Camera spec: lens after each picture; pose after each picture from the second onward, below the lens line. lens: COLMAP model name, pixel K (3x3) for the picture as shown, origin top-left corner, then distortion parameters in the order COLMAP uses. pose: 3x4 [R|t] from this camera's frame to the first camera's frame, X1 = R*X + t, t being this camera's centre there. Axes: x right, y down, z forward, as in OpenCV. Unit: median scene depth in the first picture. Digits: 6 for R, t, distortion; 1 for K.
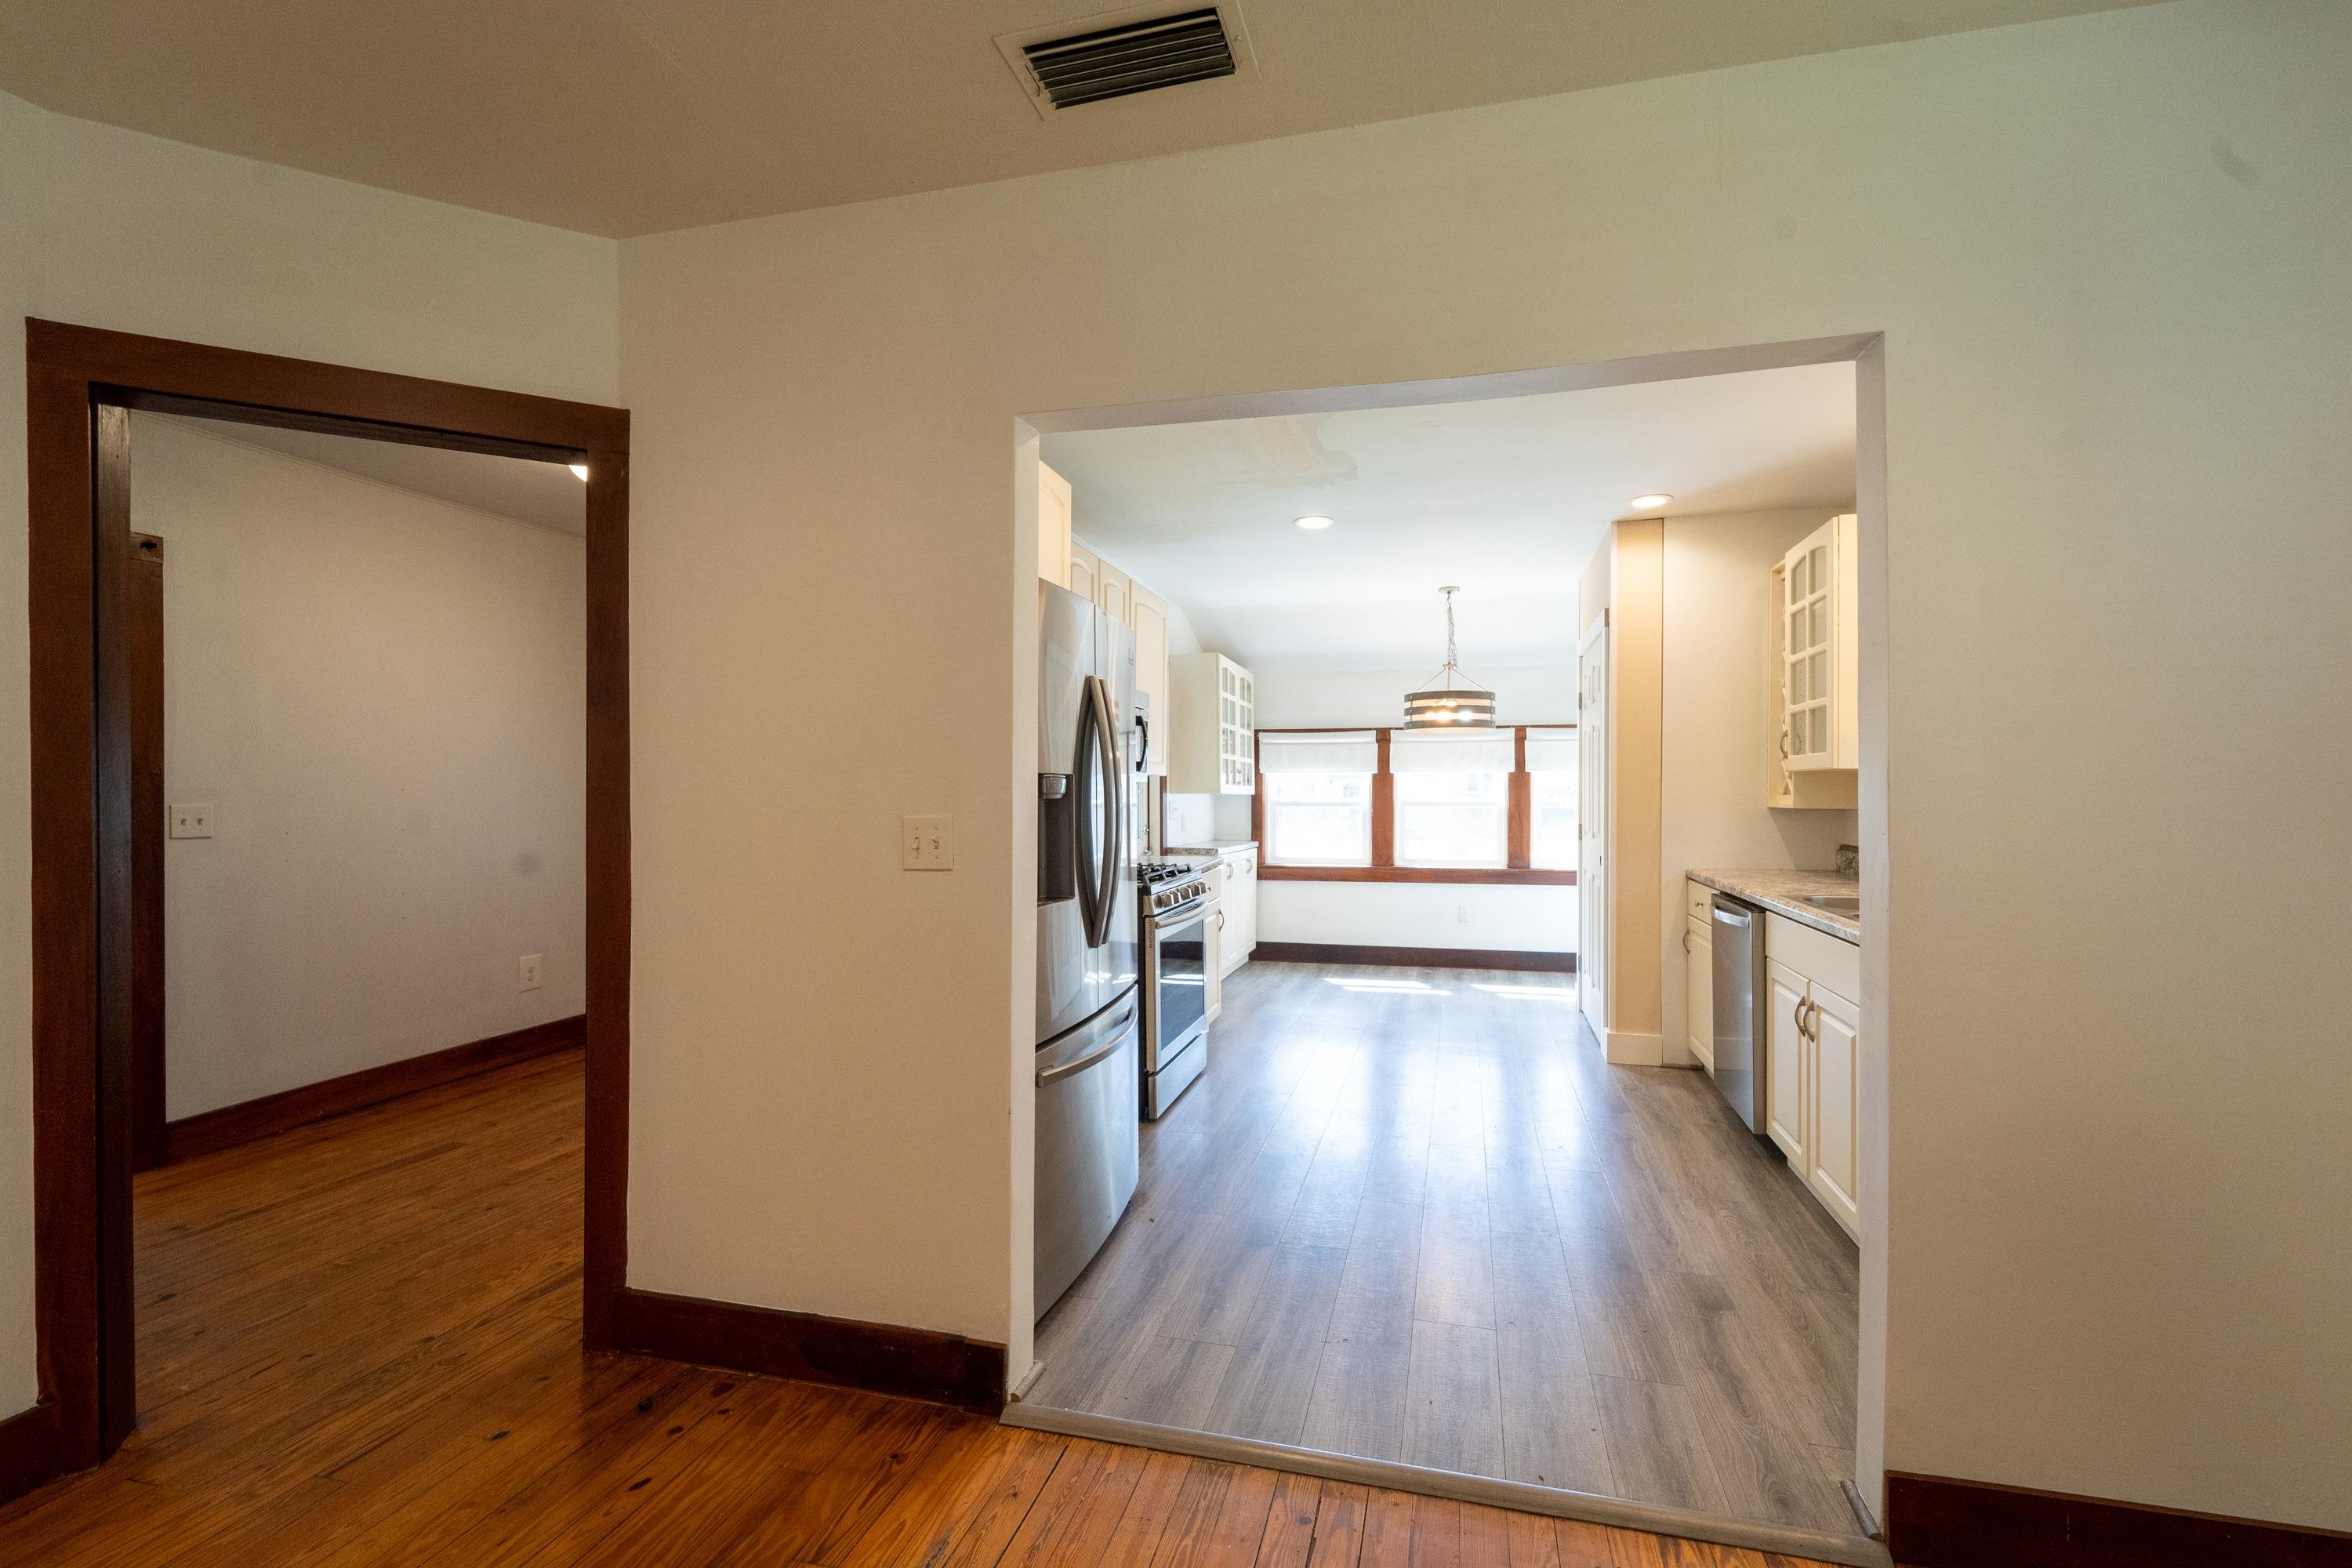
lens RADIAL K [[1016.8, 0, 1181.0], [0, 1016.8, 791.6], [0, 0, 1]] dist [0.000907, -0.000185]
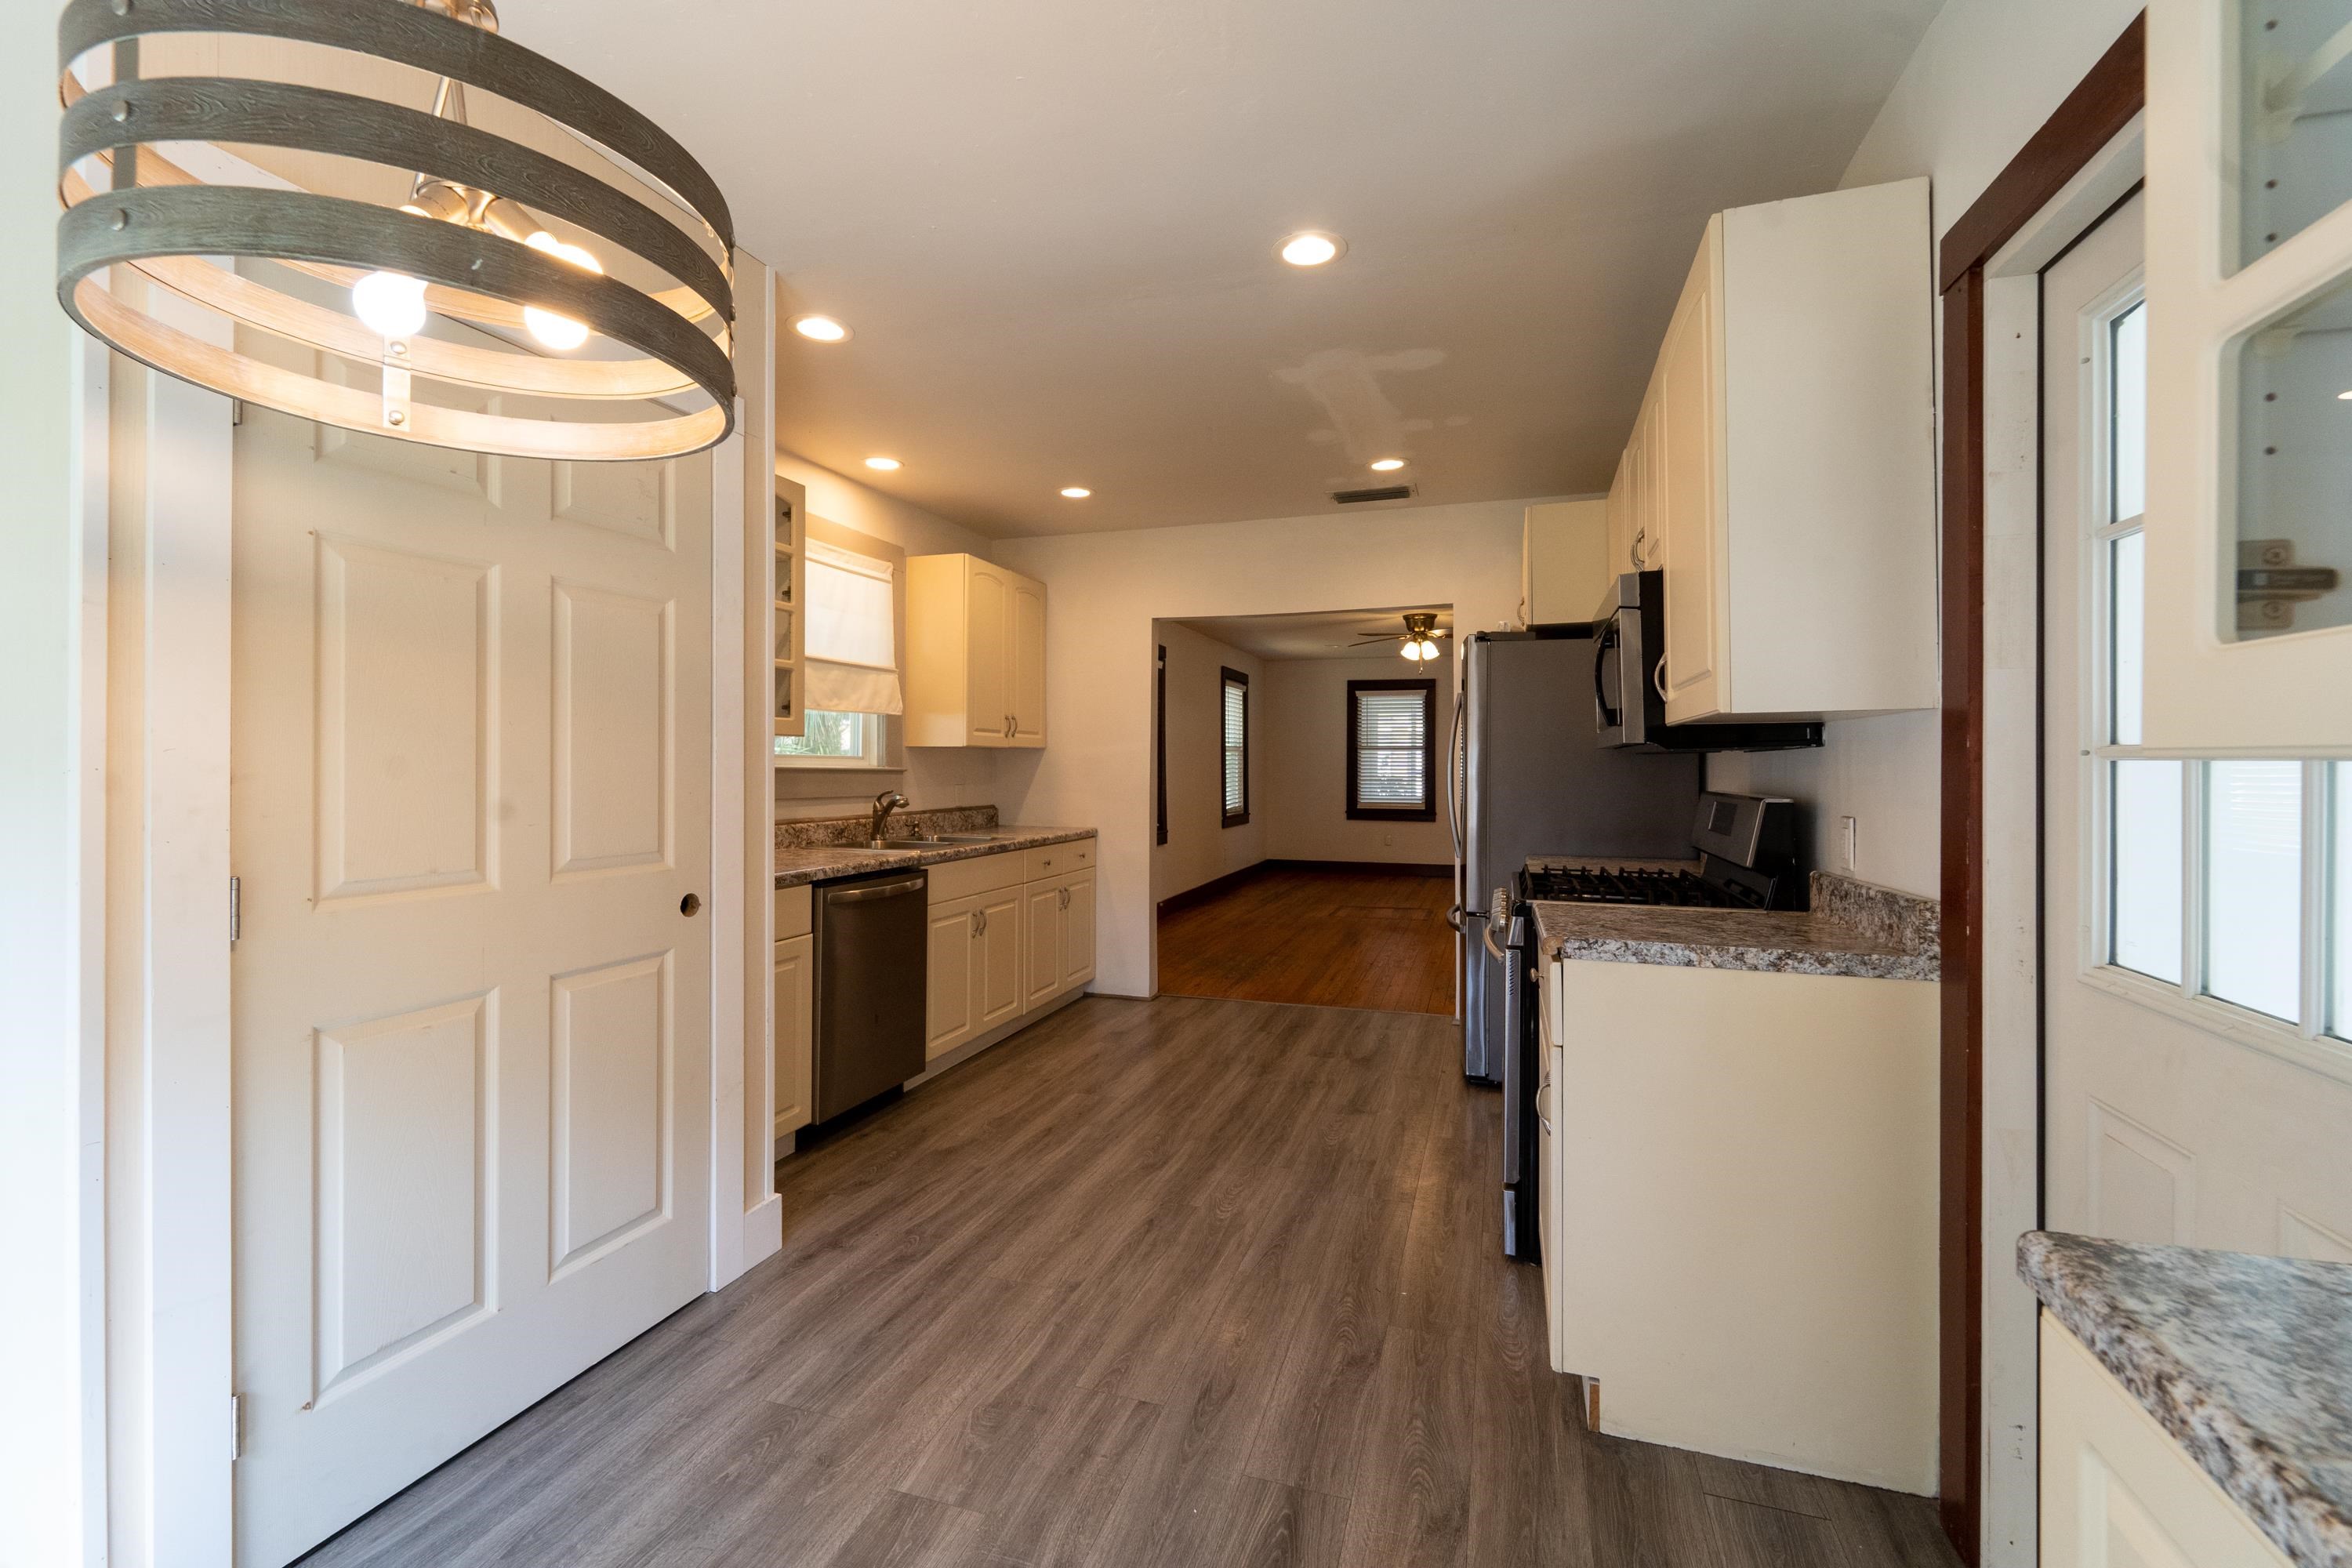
lens RADIAL K [[1016.8, 0, 1182.7], [0, 1016.8, 768.2], [0, 0, 1]] dist [0.000907, -0.000185]
pose [[-0.999380, 0.008806, 0.034094, 0.098915], [0.008809, 0.999961, -0.000081, 0.005344], [-0.034093, 0.000219, -0.999419, 0.837375]]
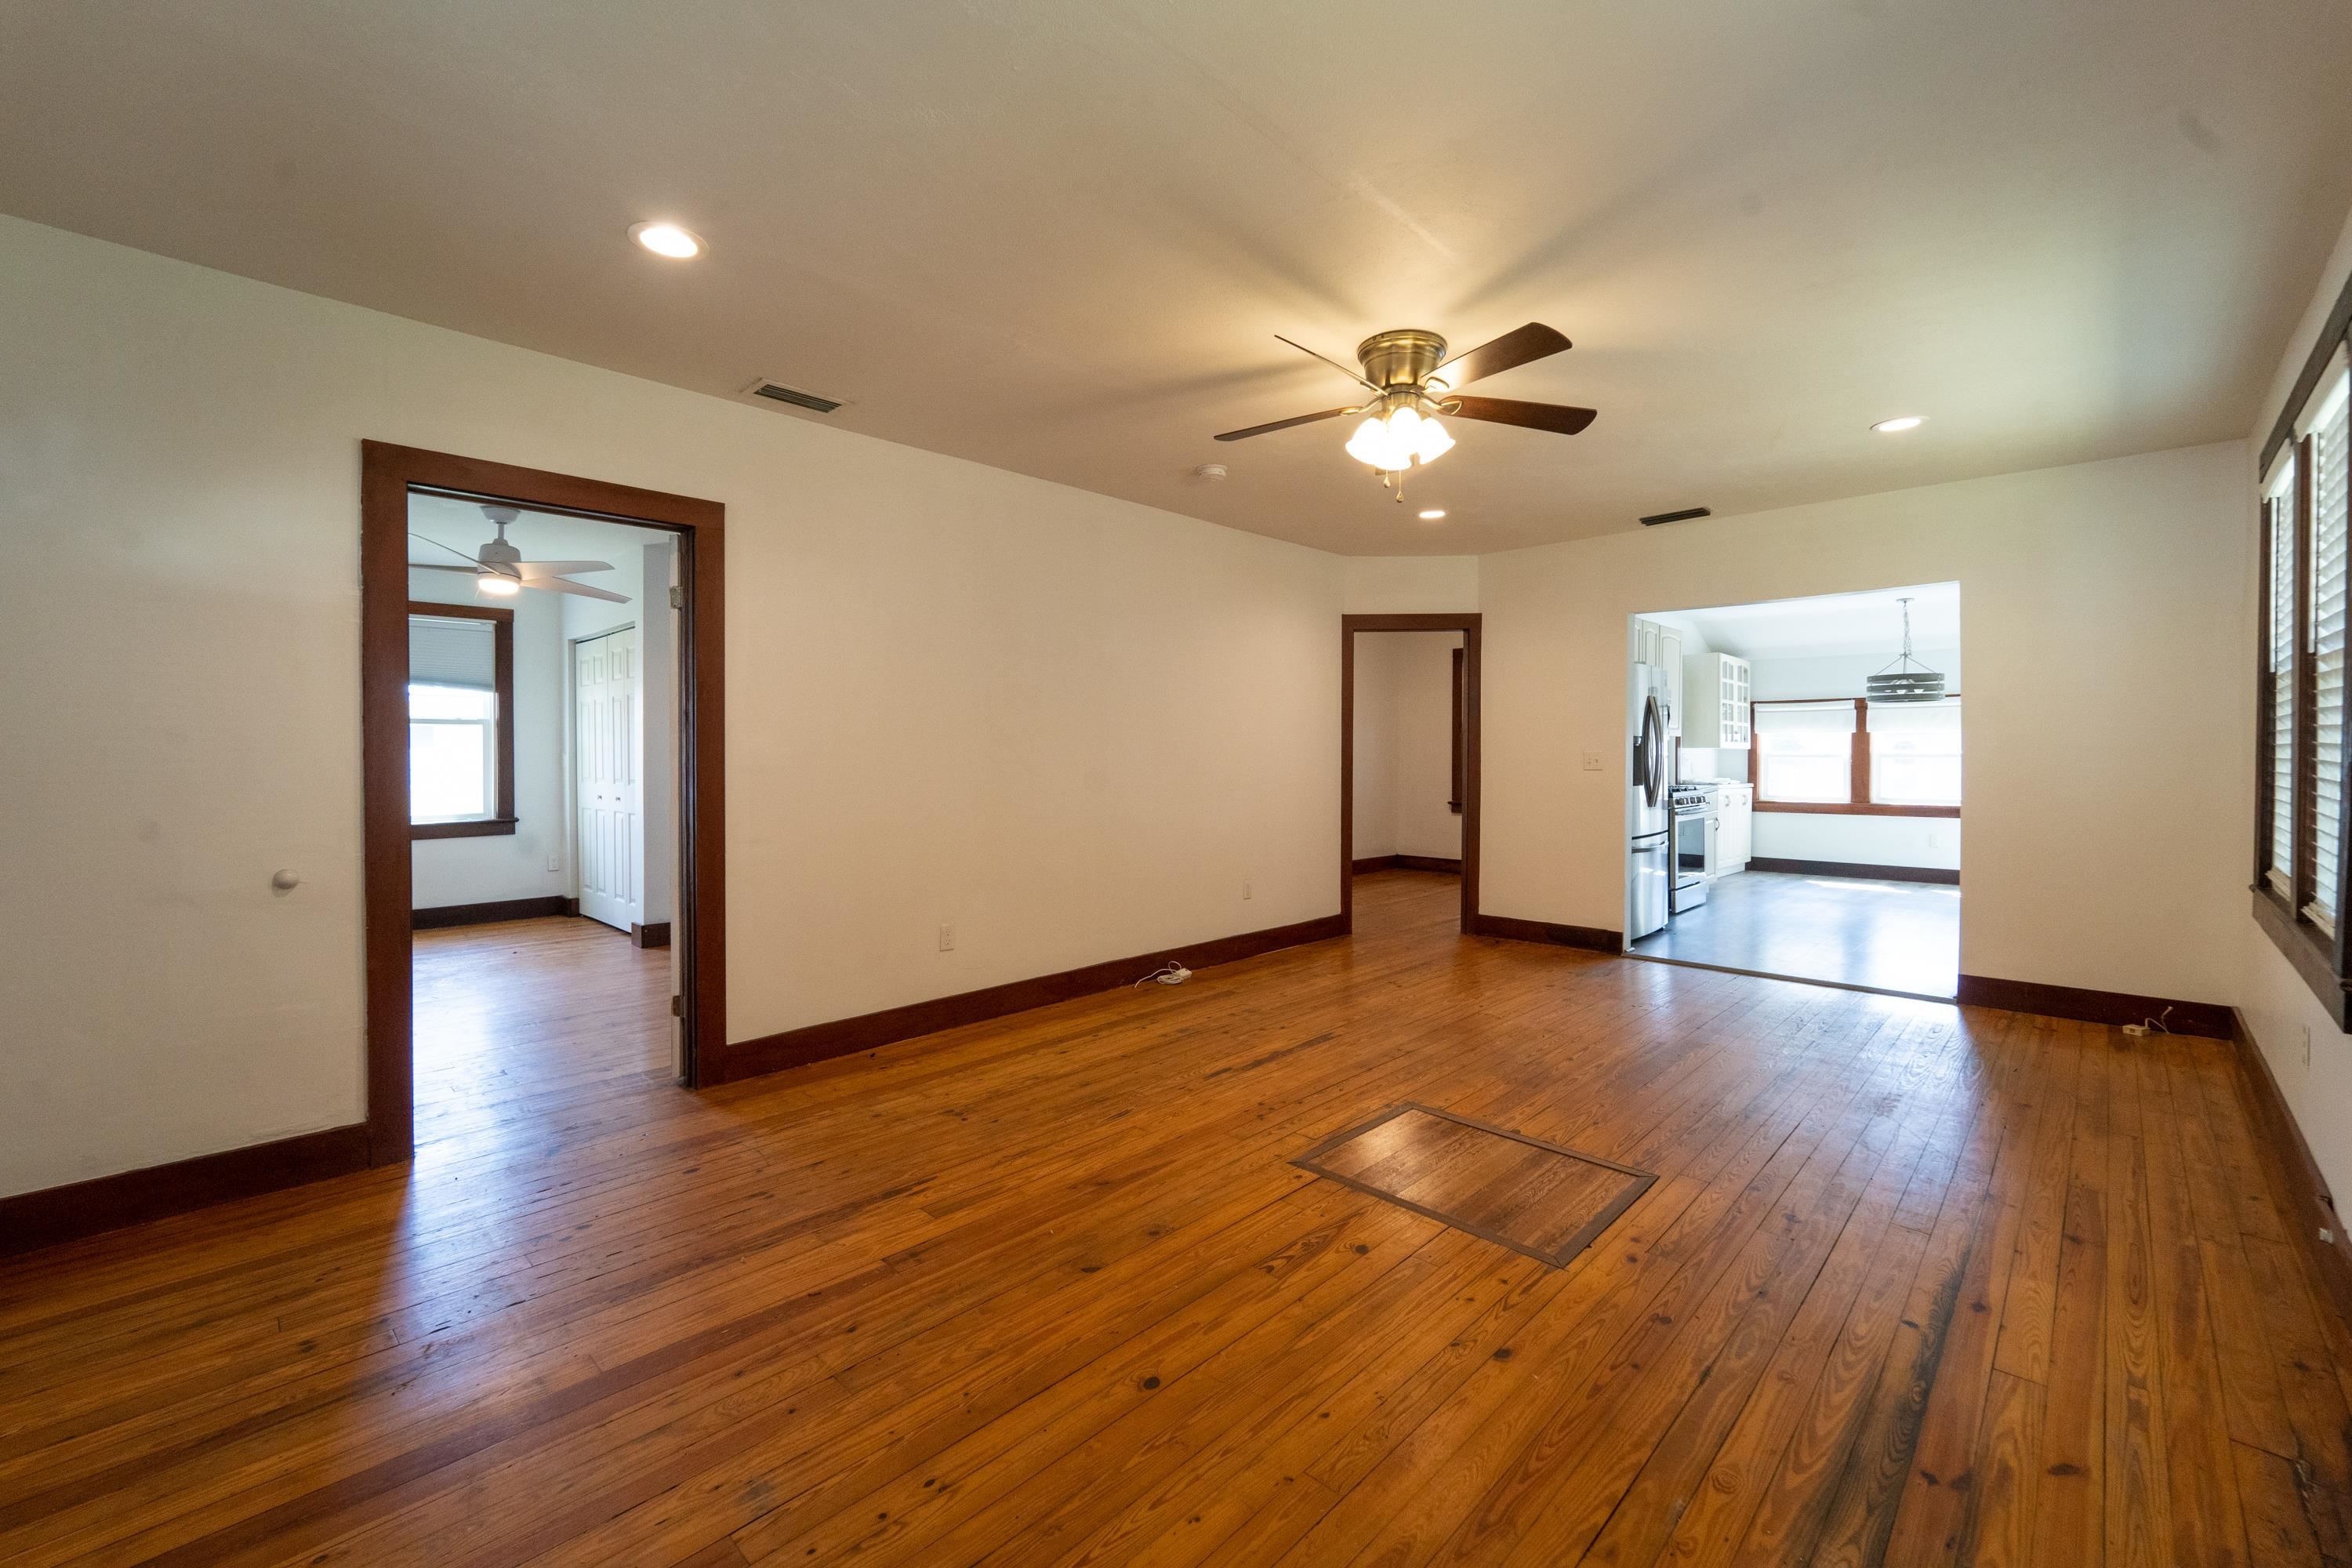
lens RADIAL K [[1016.8, 0, 1196.4], [0, 1016.8, 769.9], [0, 0, 1]] dist [0.000907, -0.000185]
pose [[0.901343, 0.004105, -0.433087, -0.007162], [0.004313, 0.999820, 0.018454, 0.002526], [0.433085, -0.018502, 0.901163, -0.583292]]
